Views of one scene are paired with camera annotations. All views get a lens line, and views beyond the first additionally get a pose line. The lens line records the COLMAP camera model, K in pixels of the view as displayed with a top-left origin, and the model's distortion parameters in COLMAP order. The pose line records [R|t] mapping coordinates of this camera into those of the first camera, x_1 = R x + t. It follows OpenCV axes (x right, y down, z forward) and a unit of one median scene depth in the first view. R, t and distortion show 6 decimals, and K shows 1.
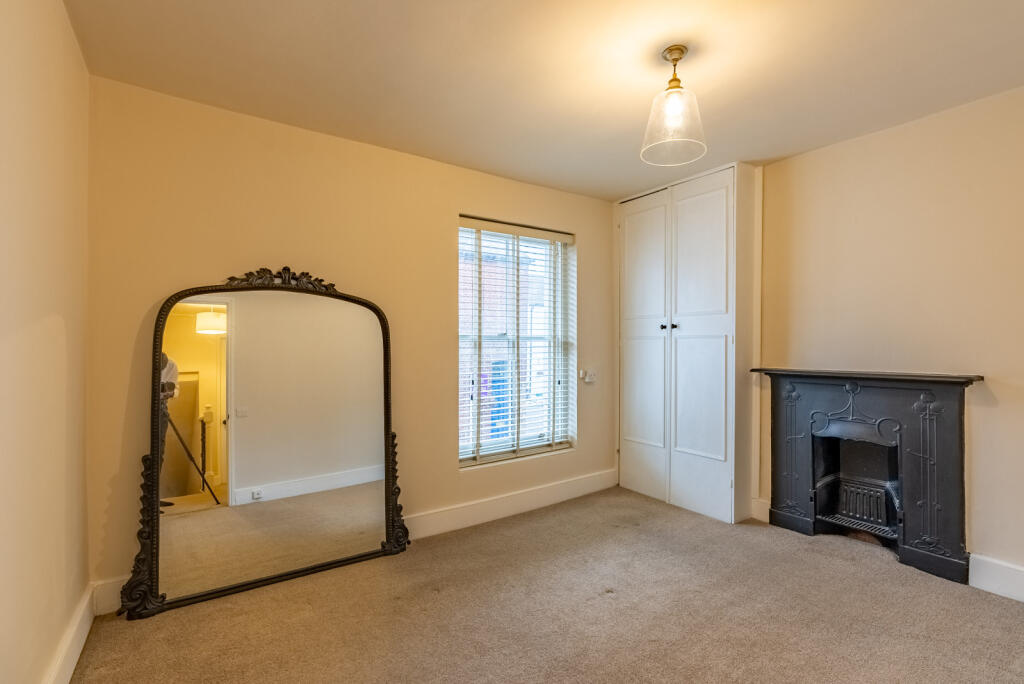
lens RADIAL K [[465.0, 0, 508.4], [0, 465.0, 348.0], [0, 0, 1]] dist [-0.008786, 0.000254]
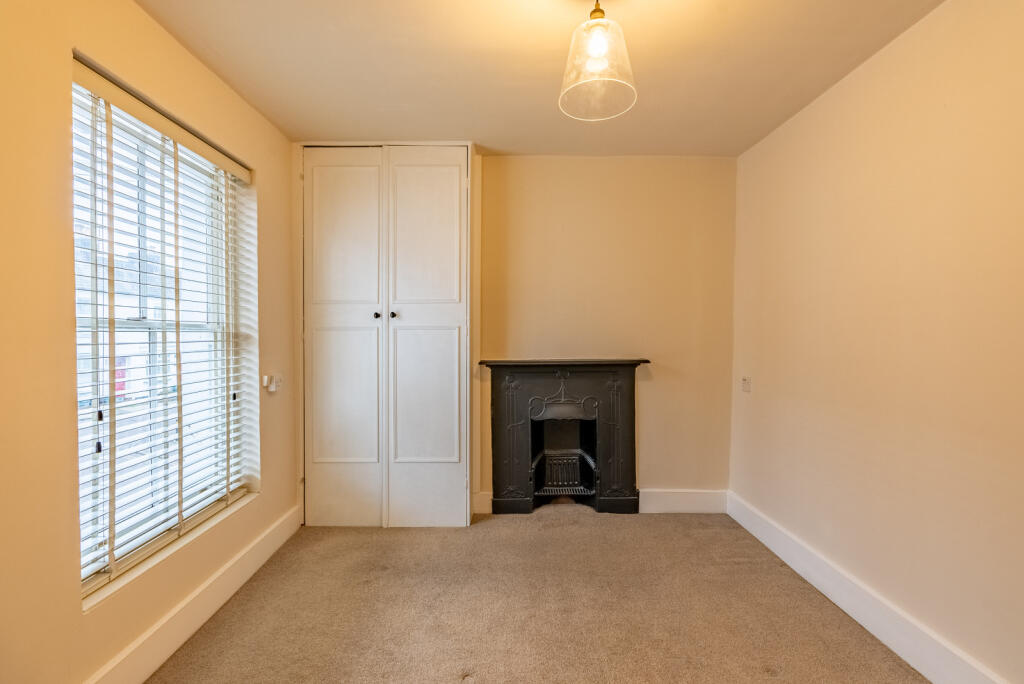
lens RADIAL K [[465.0, 0, 508.4], [0, 465.0, 348.0], [0, 0, 1]] dist [-0.008786, 0.000254]
pose [[0.560505, -0.020384, 0.827900, -0.245955], [0.010309, 0.999791, 0.017637, -0.000157], [-0.828087, -0.001351, 0.560598, 0.398515]]
